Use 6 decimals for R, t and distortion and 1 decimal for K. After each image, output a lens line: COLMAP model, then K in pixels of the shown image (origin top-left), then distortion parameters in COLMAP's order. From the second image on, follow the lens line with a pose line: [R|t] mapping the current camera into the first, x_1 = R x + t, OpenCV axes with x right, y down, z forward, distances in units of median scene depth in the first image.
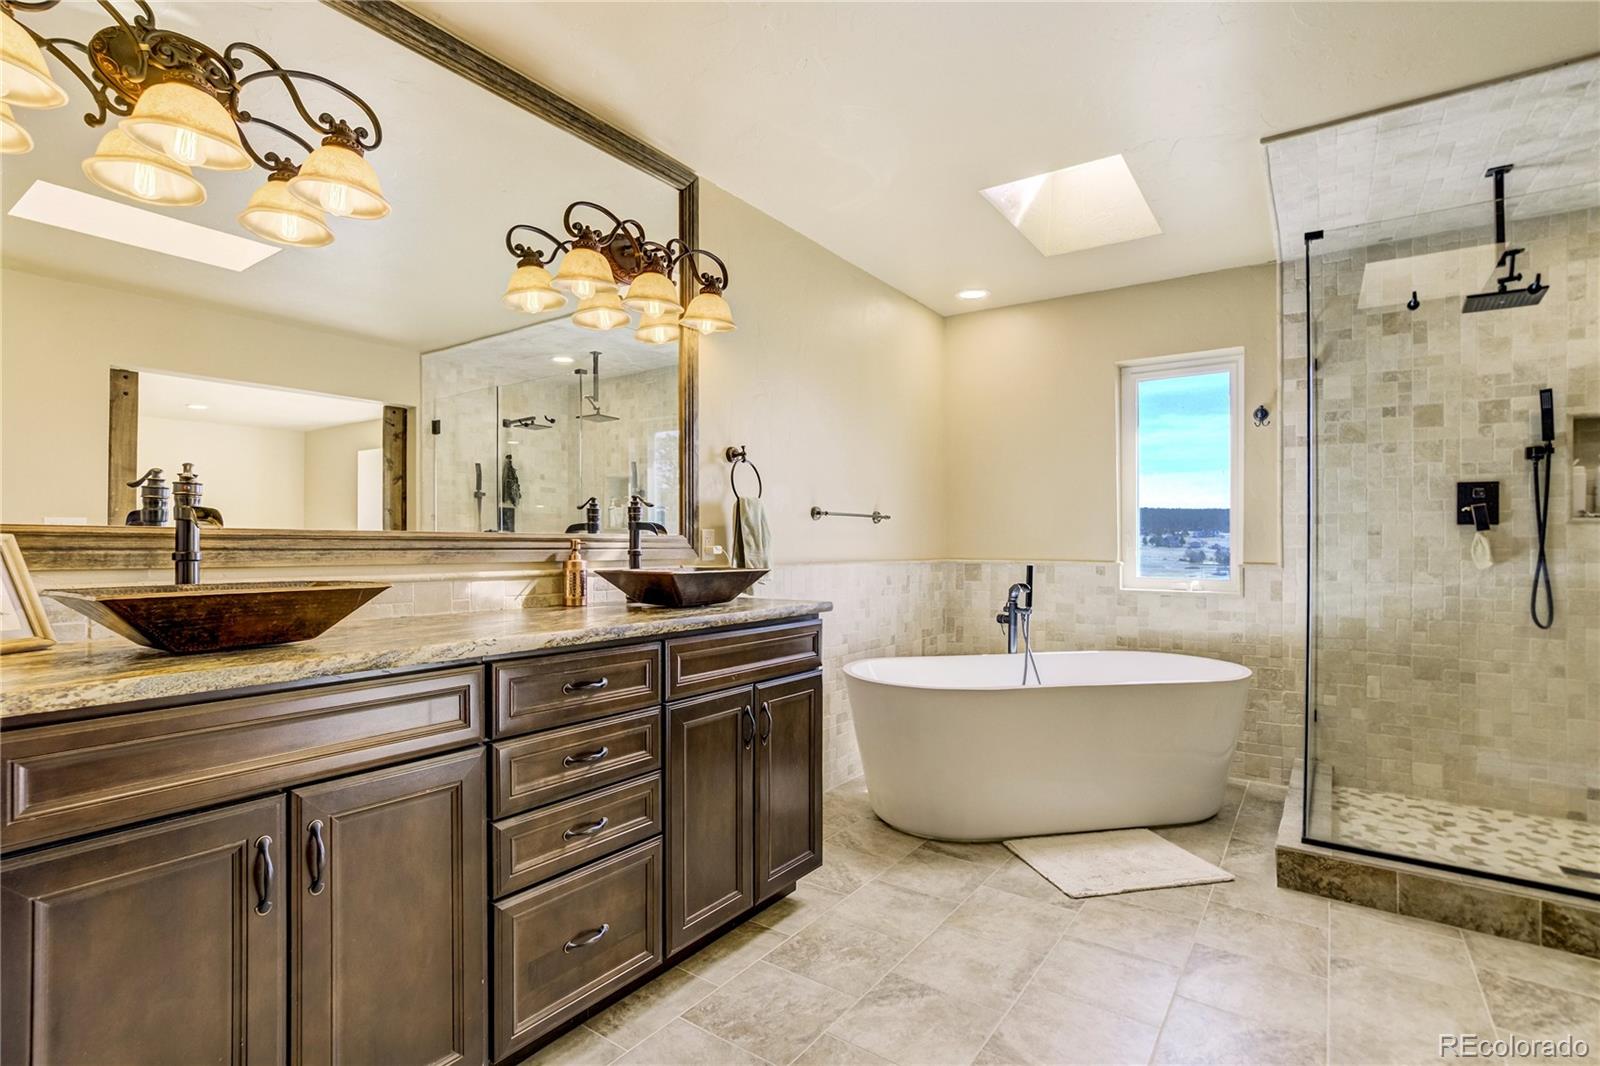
lens RADIAL K [[762.1, 0, 795.9], [0, 762.1, 550.7], [0, 0, 1]] dist [-0.034394, 0.019700]
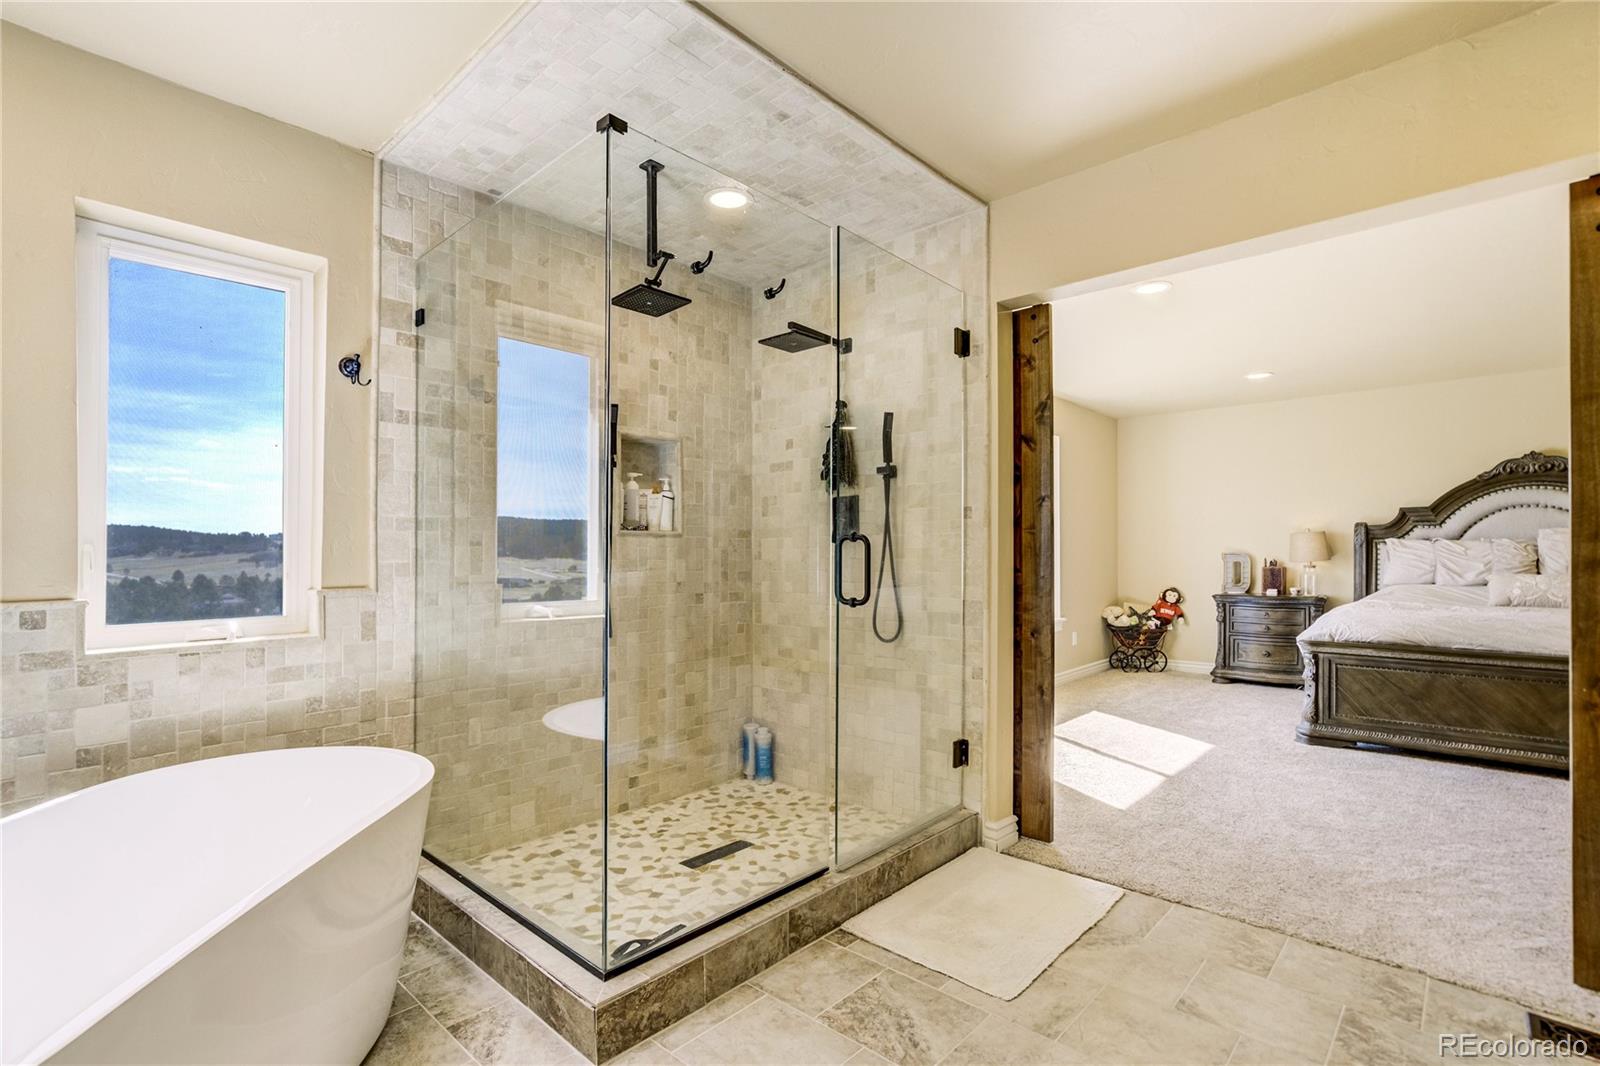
lens RADIAL K [[762.1, 0, 795.9], [0, 762.1, 550.7], [0, 0, 1]] dist [-0.034394, 0.019700]
pose [[0.135414, -0.002913, 0.990785, -0.000254], [0.022816, 0.999740, -0.000179, -0.007748], [-0.990526, 0.022630, 0.135445, 0.571585]]
